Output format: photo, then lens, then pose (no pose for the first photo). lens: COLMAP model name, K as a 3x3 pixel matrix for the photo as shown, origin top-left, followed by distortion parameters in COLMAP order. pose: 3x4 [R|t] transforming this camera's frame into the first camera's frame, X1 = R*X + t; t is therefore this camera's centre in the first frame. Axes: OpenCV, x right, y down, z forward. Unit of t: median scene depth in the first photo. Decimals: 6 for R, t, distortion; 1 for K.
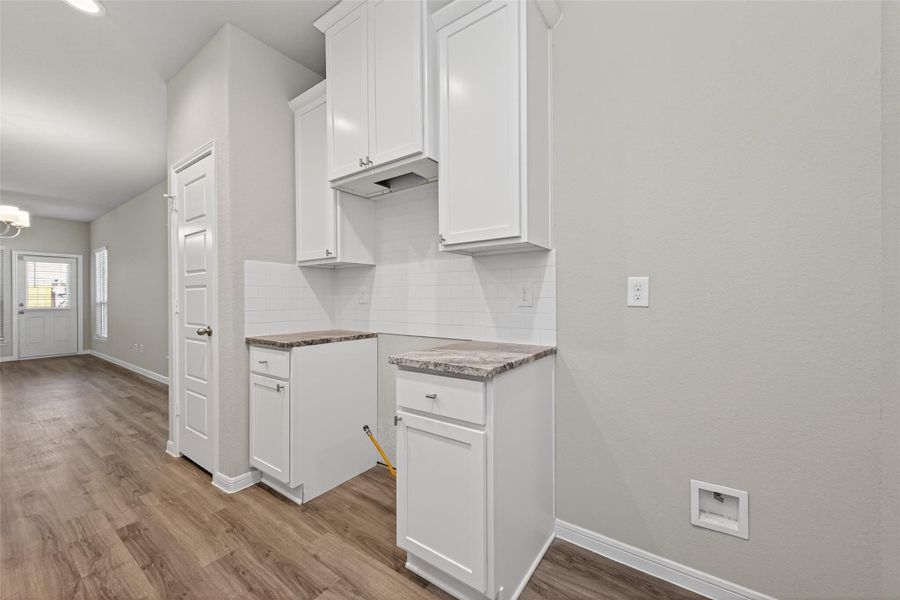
lens RADIAL K [[348.8, 0, 450.6], [0, 348.8, 300.1], [0, 0, 1]] dist [0.008275, -0.001988]
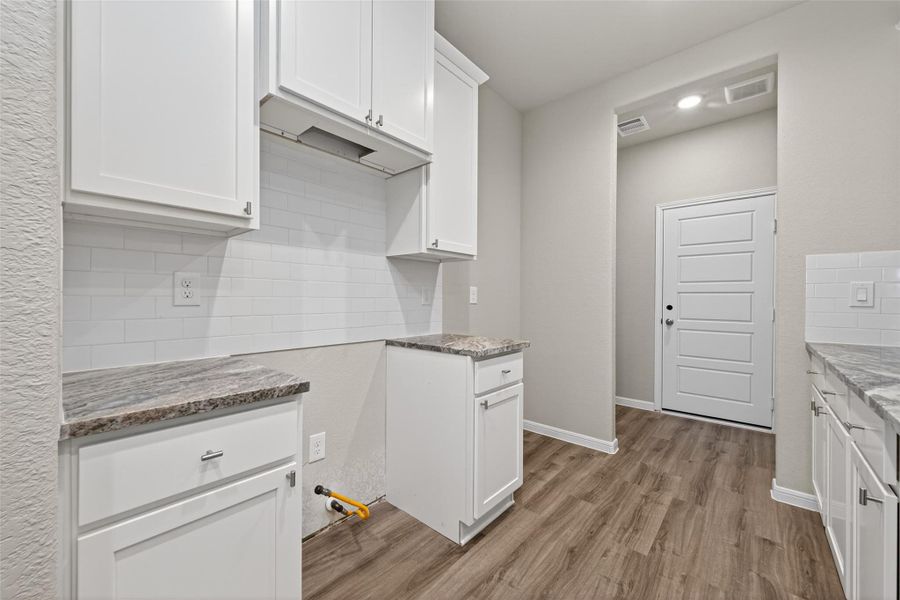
lens RADIAL K [[348.8, 0, 449.3], [0, 348.8, 300.7], [0, 0, 1]] dist [0.008275, -0.001988]
pose [[0.100728, 0.001238, 0.994913, -0.936141], [-0.001158, 0.999999, -0.001128, 0.003695], [-0.994913, -0.001038, 0.100729, 0.720286]]
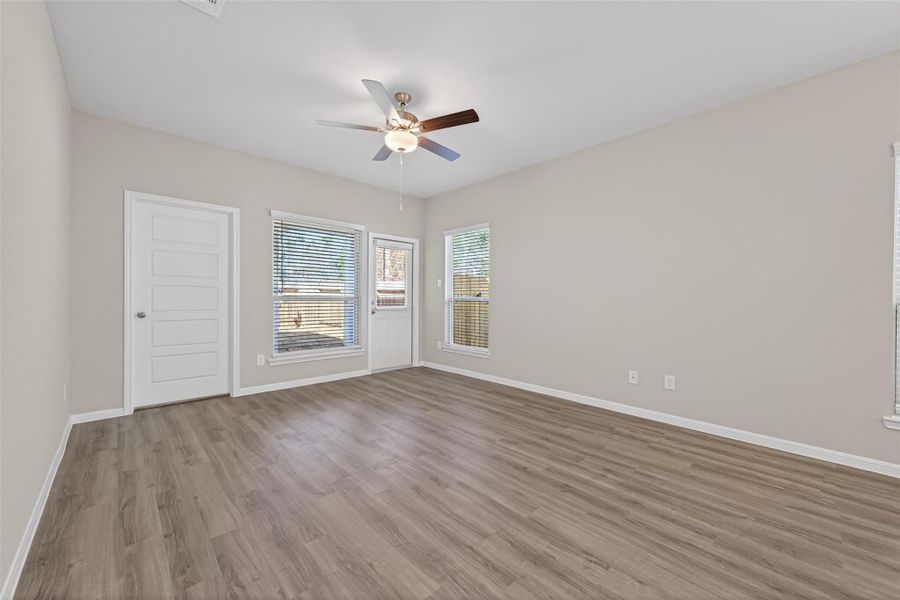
lens RADIAL K [[348.8, 0, 450.2], [0, 348.8, 299.1], [0, 0, 1]] dist [0.008275, -0.001988]
pose [[0.981192, 0.012320, -0.192642, -3.199789], [-0.012099, 0.999924, 0.002322, 0.007827], [0.192656, 0.000053, 0.981266, 0.985367]]
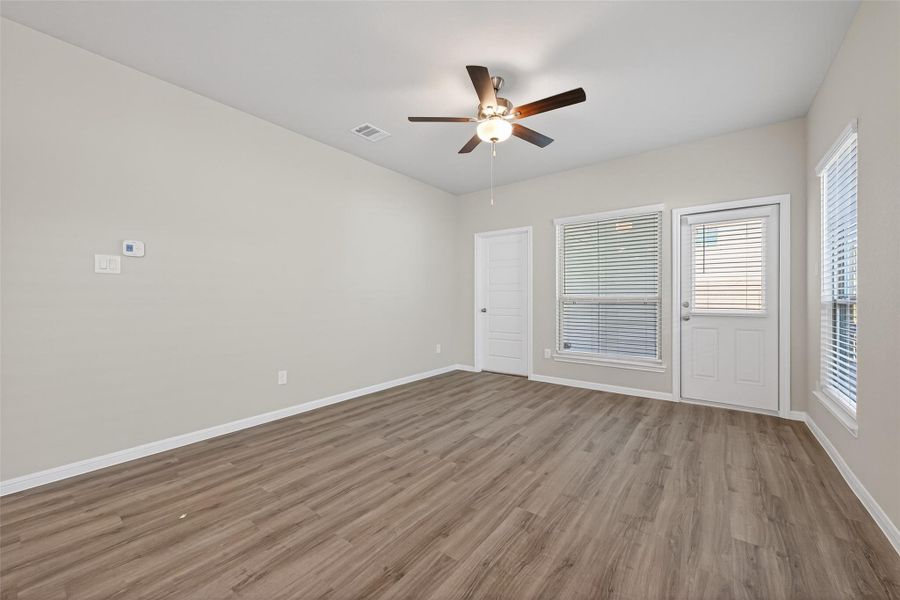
lens RADIAL K [[348.8, 0, 453.2], [0, 348.8, 300.0], [0, 0, 1]] dist [0.008275, -0.001988]
pose [[-0.028679, 0.008633, -0.999551, -2.301455], [0.001852, 0.999961, 0.008583, 0.003519], [0.999587, -0.001605, -0.028694, 2.281635]]
